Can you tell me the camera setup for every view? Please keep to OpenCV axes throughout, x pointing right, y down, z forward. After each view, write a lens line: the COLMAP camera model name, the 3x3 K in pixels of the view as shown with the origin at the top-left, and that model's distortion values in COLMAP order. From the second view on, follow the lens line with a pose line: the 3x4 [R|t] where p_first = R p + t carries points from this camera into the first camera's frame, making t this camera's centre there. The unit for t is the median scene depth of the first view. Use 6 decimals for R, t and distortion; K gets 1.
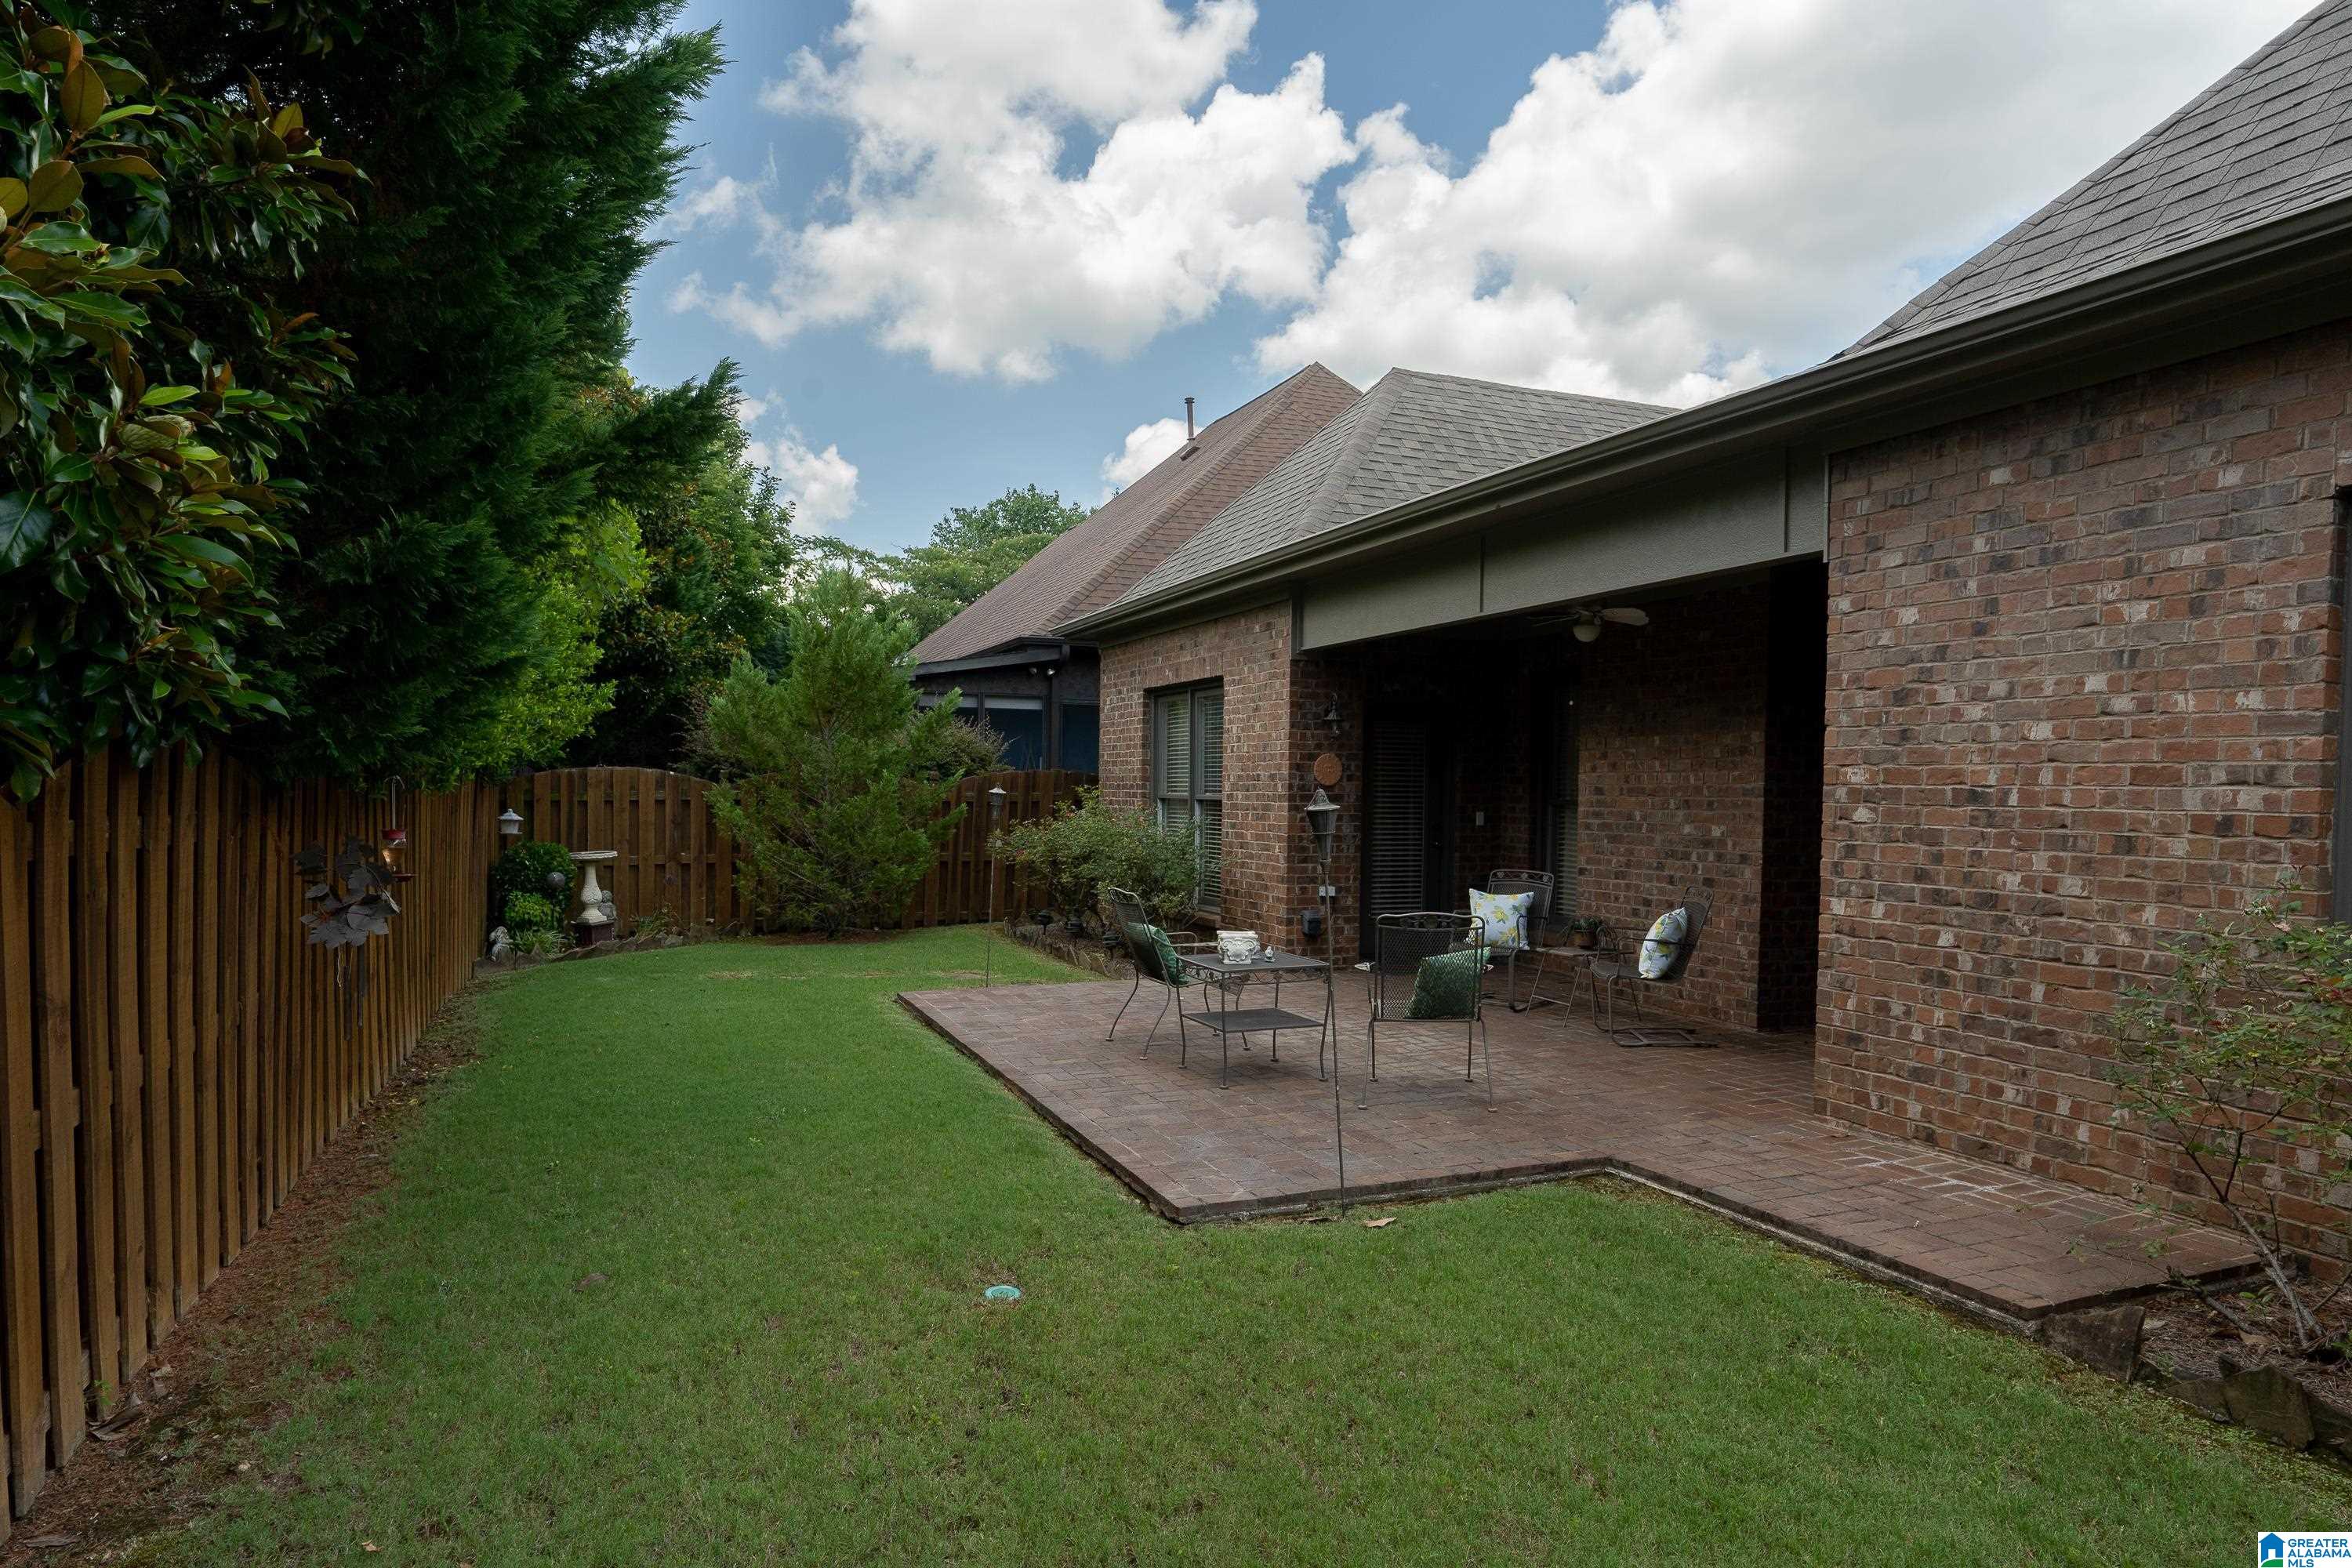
lens RADIAL K [[1391.7, 0, 1180.3], [0, 1391.7, 785.5], [0, 0, 1]] dist [-0.000051, 0.000113]
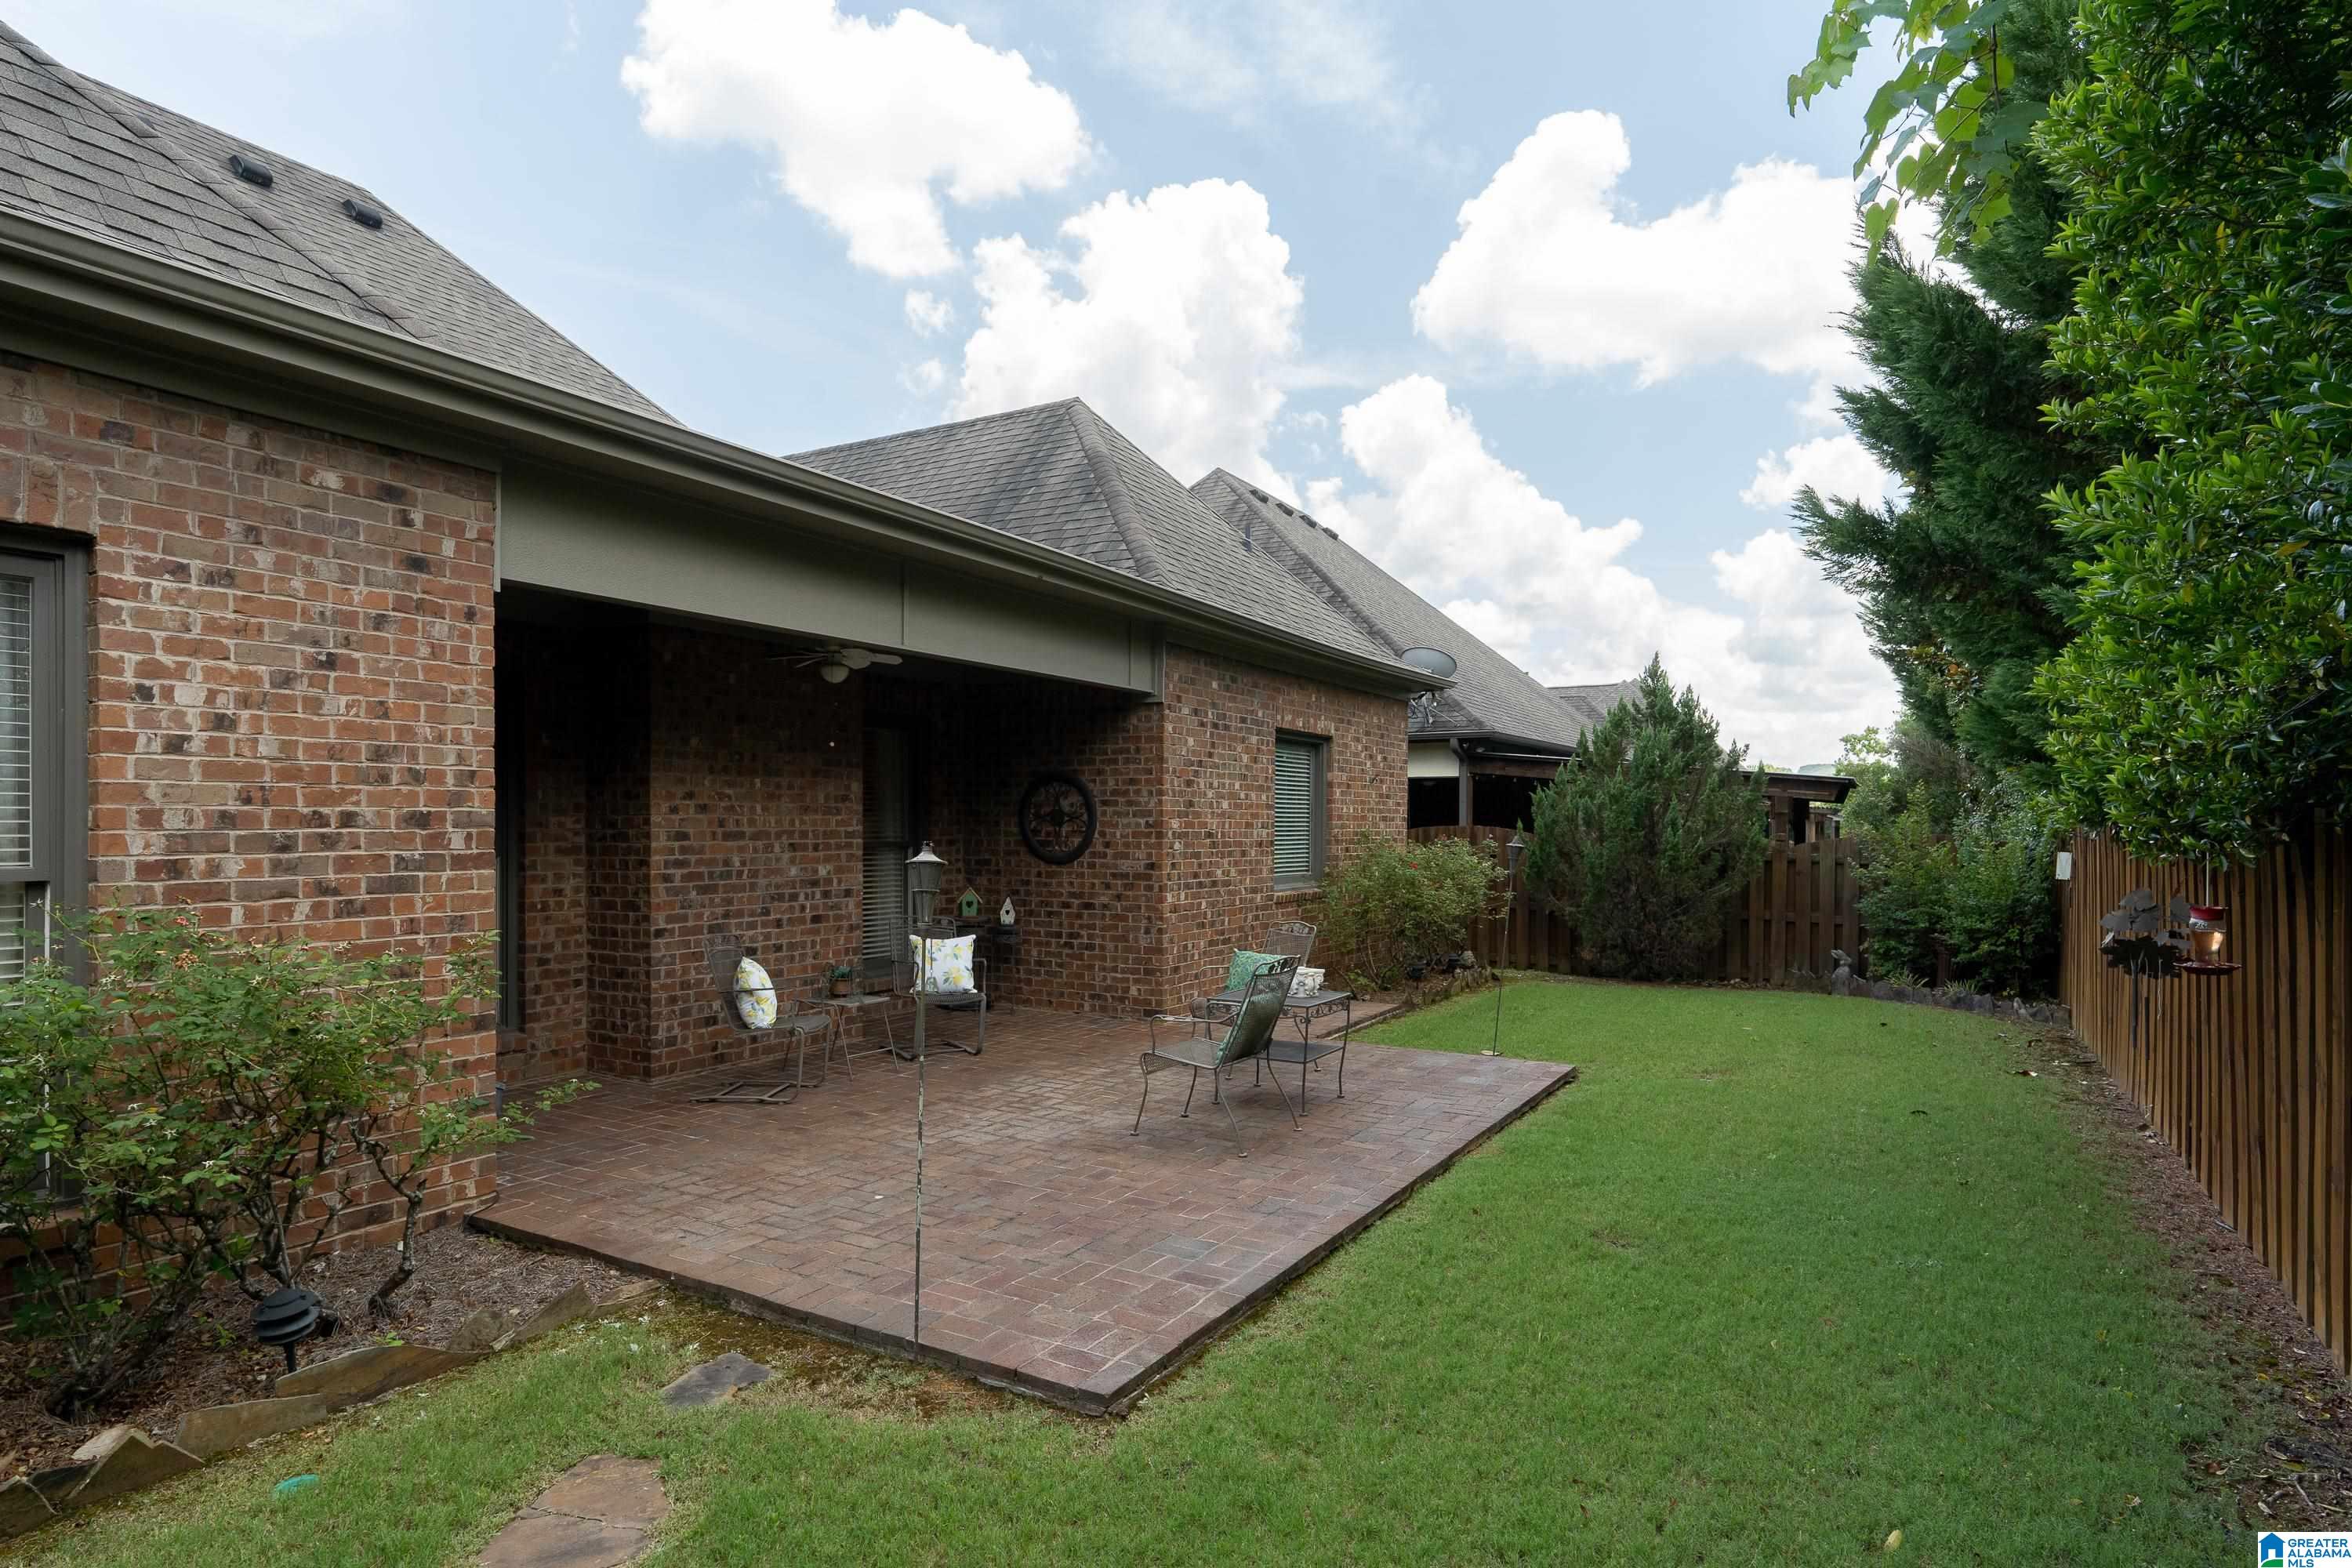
lens RADIAL K [[1253.5, 0, 1181.6], [0, 1253.5, 806.5], [0, 0, 1]] dist [-0.000090, 0.000008]
pose [[-0.611501, 0.001965, 0.791241, -0.592300], [-0.007713, 0.999935, -0.008445, -0.011953], [-0.791206, -0.011267, -0.611446, 1.448677]]
